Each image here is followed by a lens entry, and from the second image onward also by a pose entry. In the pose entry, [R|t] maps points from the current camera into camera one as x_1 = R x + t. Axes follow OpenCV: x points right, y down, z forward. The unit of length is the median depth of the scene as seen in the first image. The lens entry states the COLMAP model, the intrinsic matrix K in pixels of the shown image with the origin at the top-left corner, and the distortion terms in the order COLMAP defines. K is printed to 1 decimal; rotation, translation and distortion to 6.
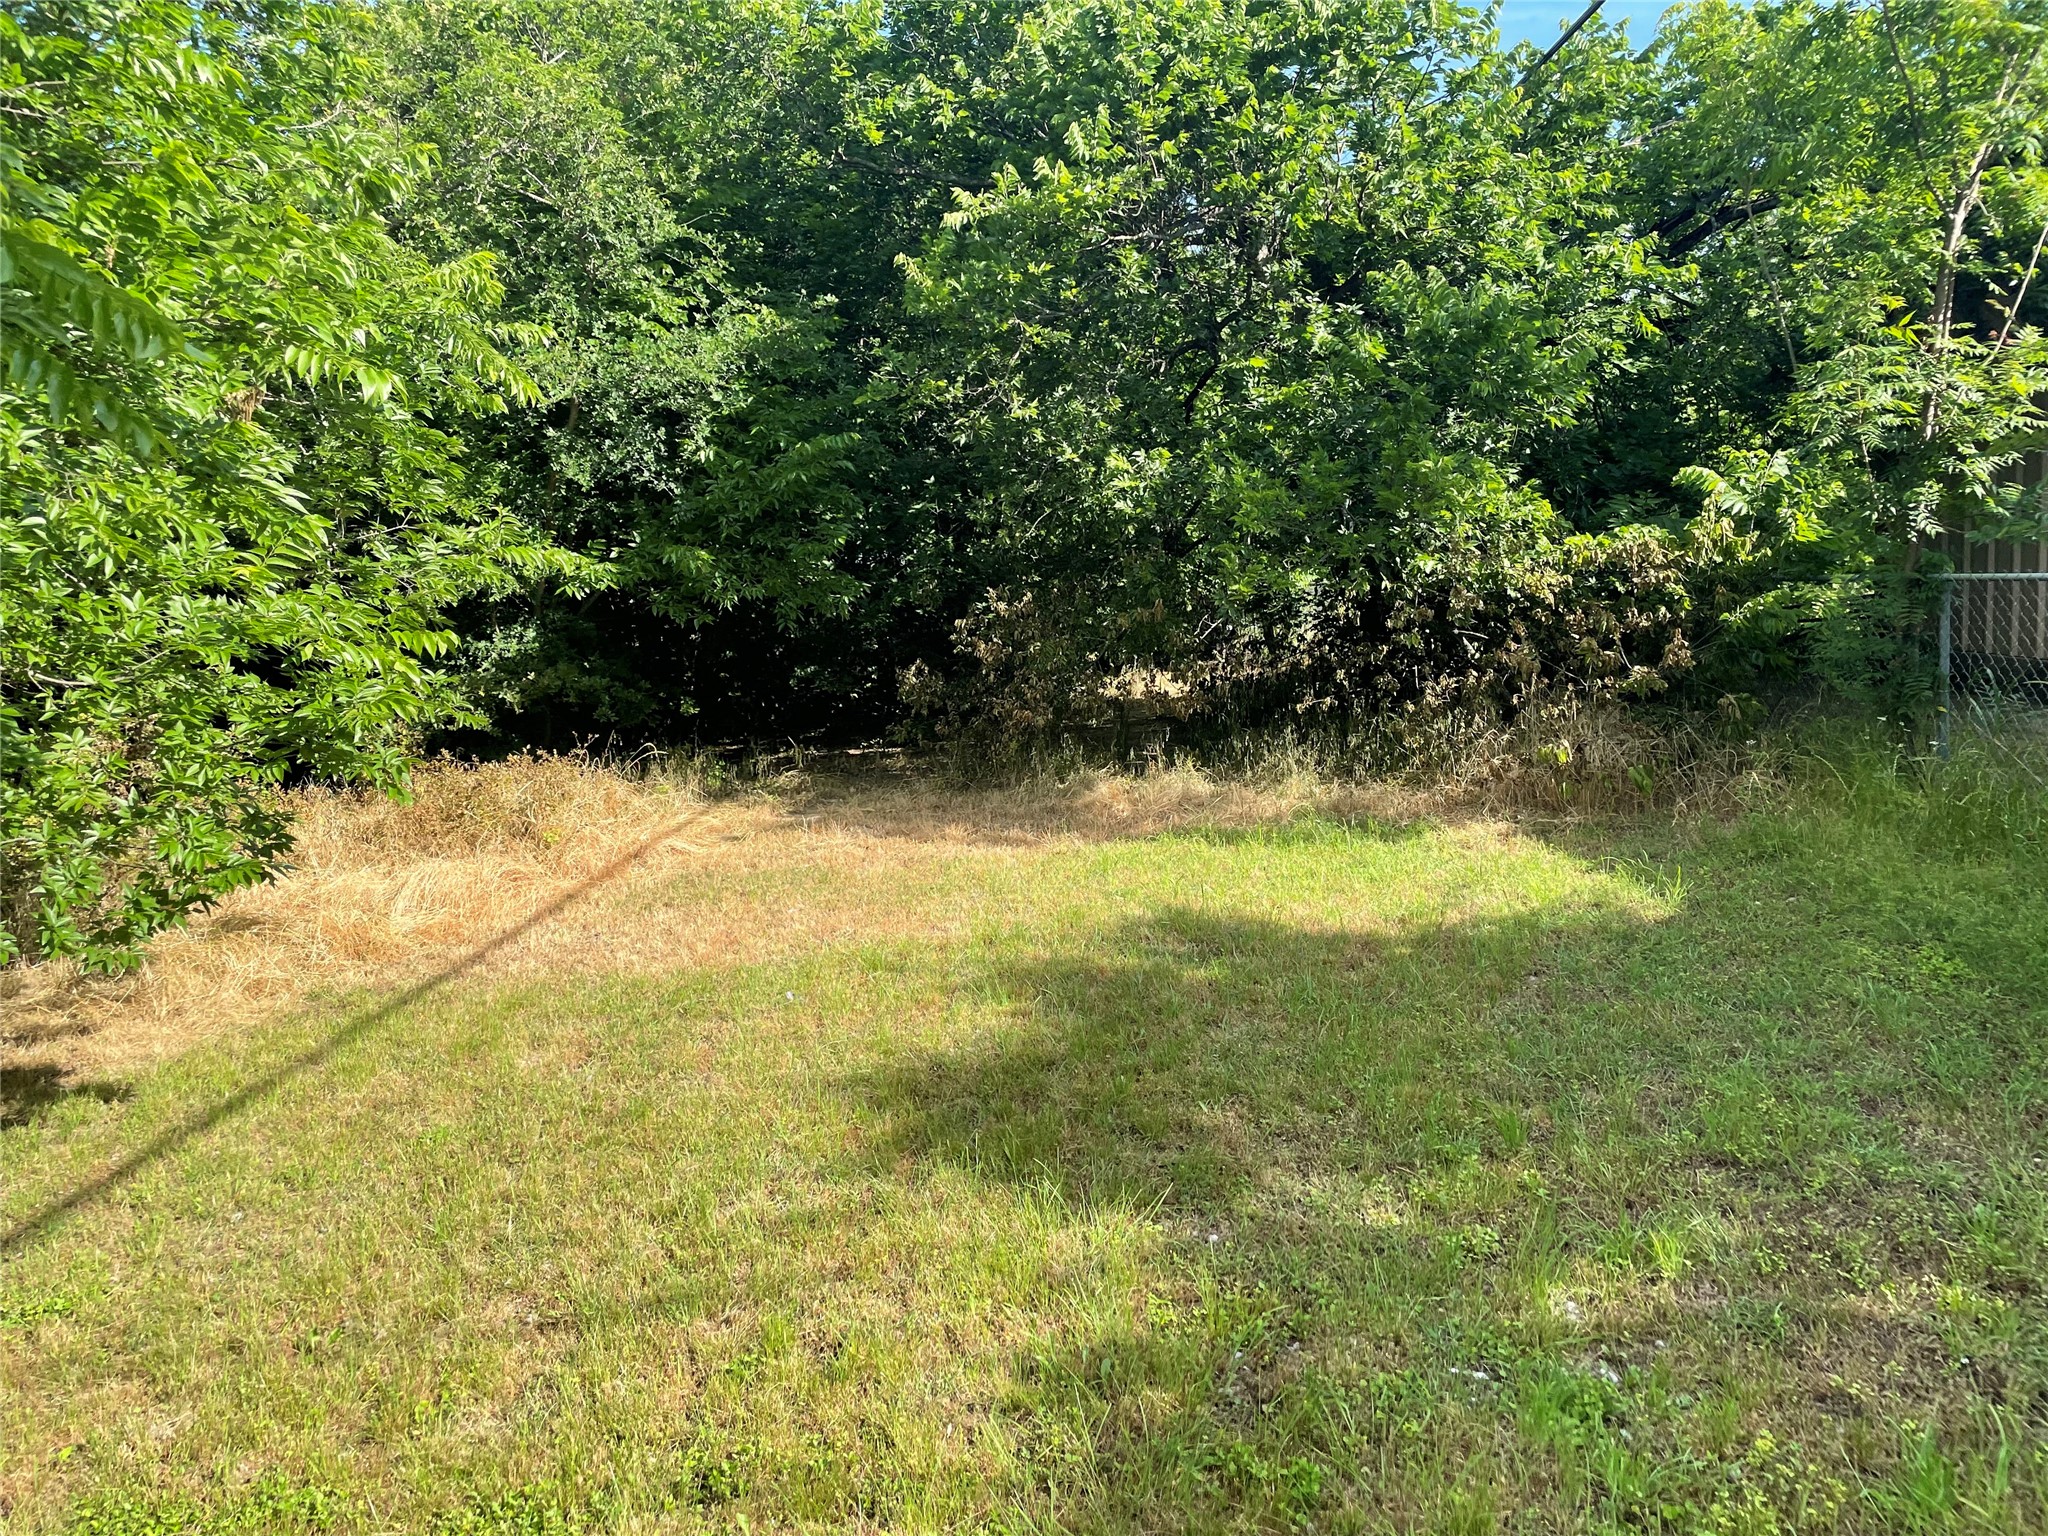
lens RADIAL K [[1494.9, 0, 1021.2], [0, 1494.9, 696.6], [0, 0, 1]] dist [0.064208, -0.109978]
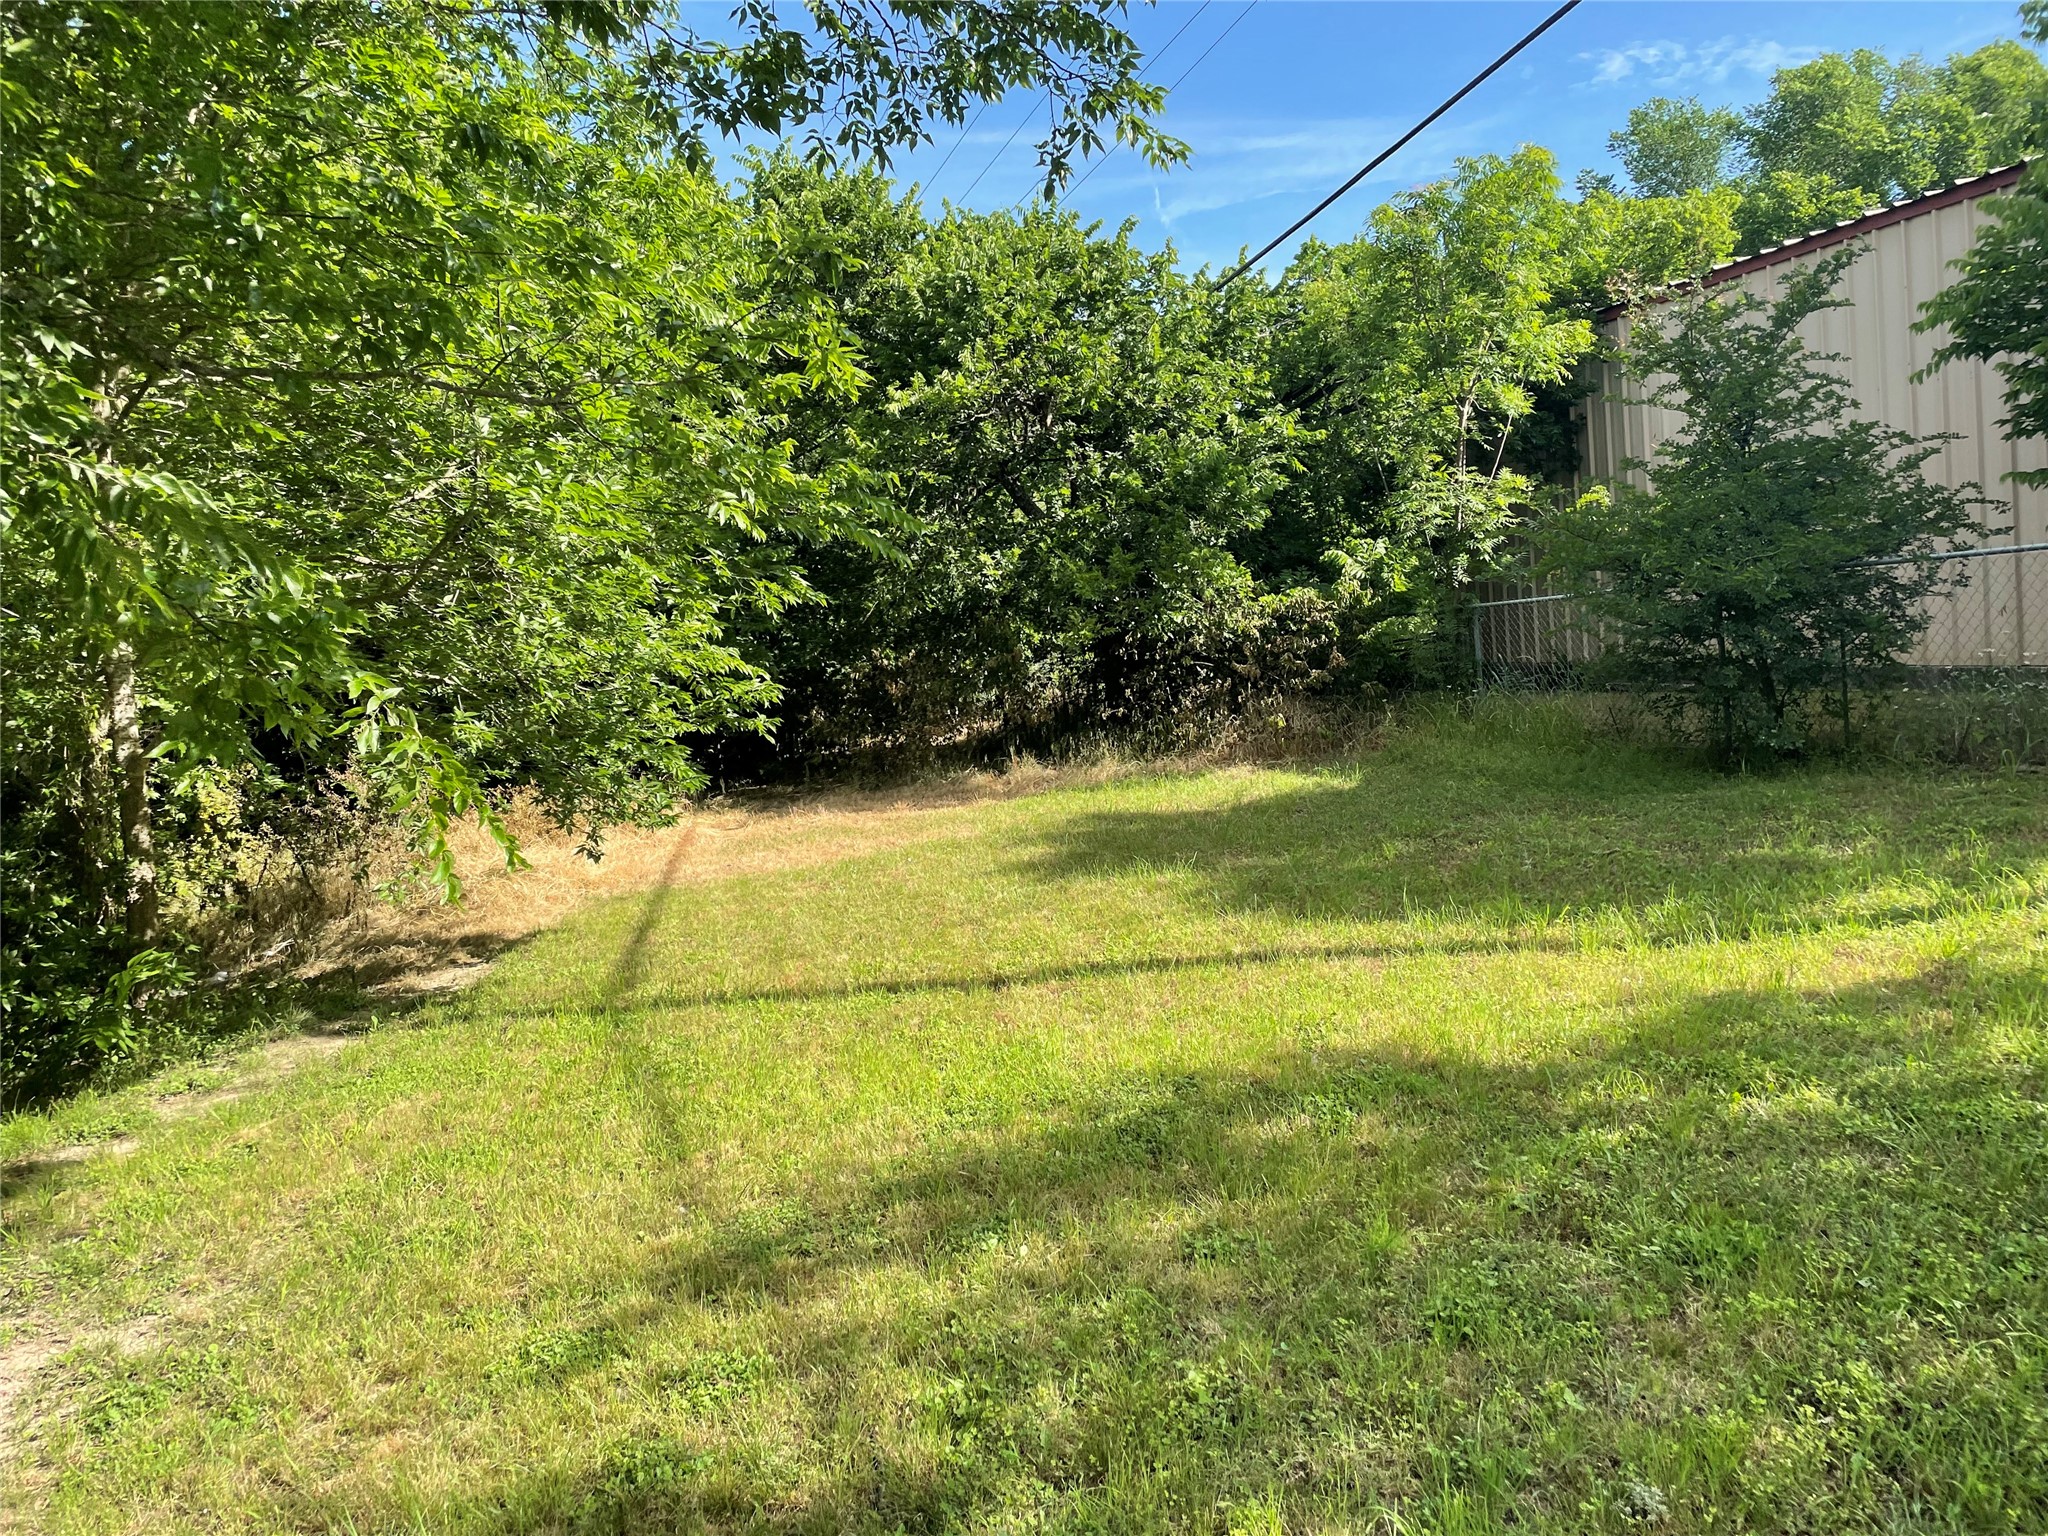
lens RADIAL K [[1494.9, 0, 1021.2], [0, 1494.9, 696.6], [0, 0, 1]] dist [0.064208, -0.109978]
pose [[0.968986, -0.054160, 0.241108, -0.289387], [0.069784, 0.995947, -0.056735, 0.076337], [-0.237058, 0.071801, 0.968839, -0.497876]]
